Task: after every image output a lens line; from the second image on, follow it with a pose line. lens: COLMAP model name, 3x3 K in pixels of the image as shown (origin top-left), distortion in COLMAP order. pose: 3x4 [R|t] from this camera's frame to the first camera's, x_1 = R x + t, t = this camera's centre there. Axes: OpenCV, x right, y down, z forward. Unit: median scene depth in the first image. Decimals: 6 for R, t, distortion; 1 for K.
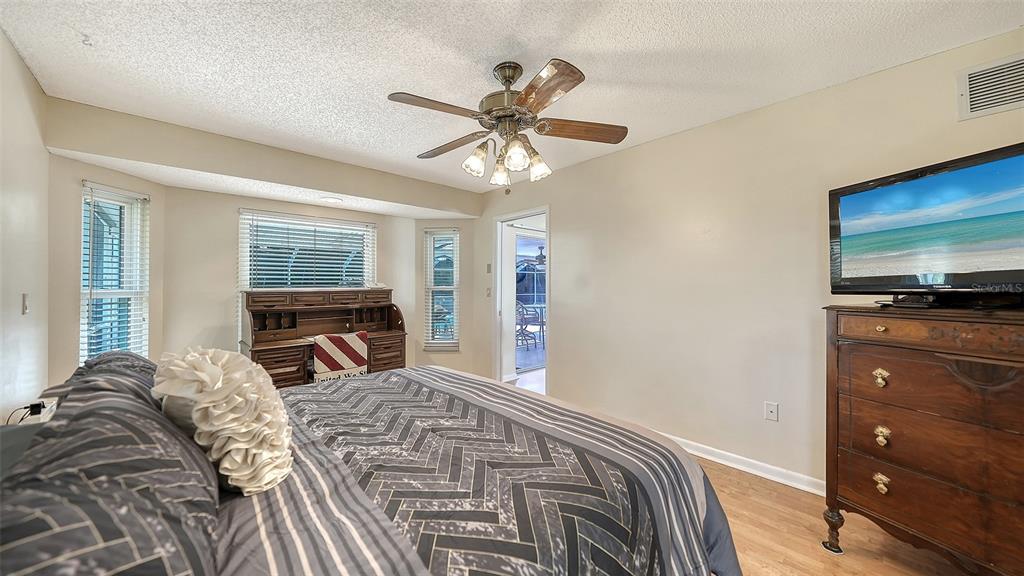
lens RADIAL K [[350.9, 0, 506.7], [0, 350.9, 286.5], [0, 0, 1]] dist [-0.000222, -0.000018]
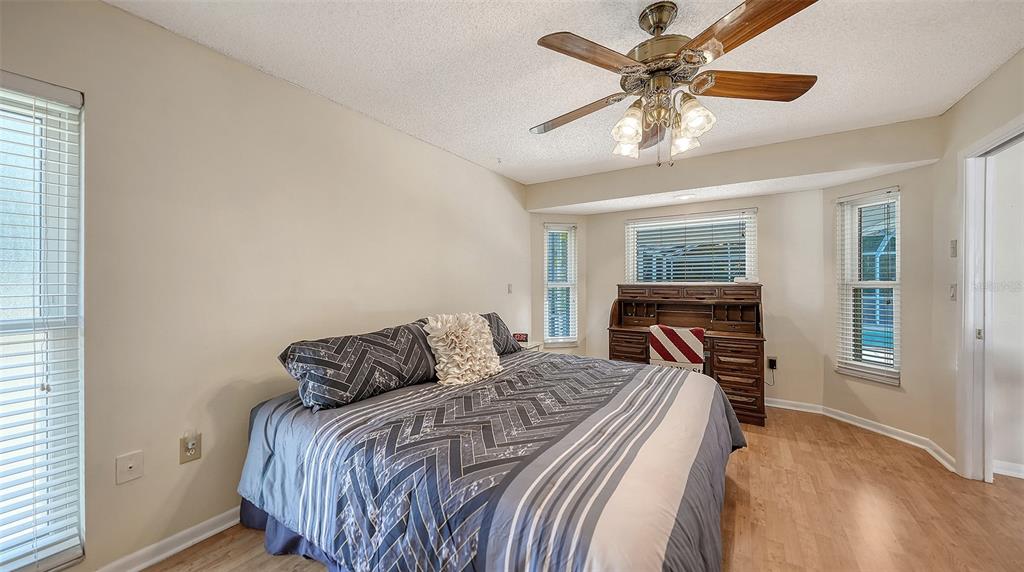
lens RADIAL K [[351.6, 0, 508.2], [0, 351.6, 281.8], [0, 0, 1]] dist [0.000548, 0.000009]
pose [[0.245604, 0.005475, -0.969355, 0.709825], [-0.001008, 0.999985, 0.005392, -0.005156], [0.969370, -0.000347, 0.245606, 0.468497]]
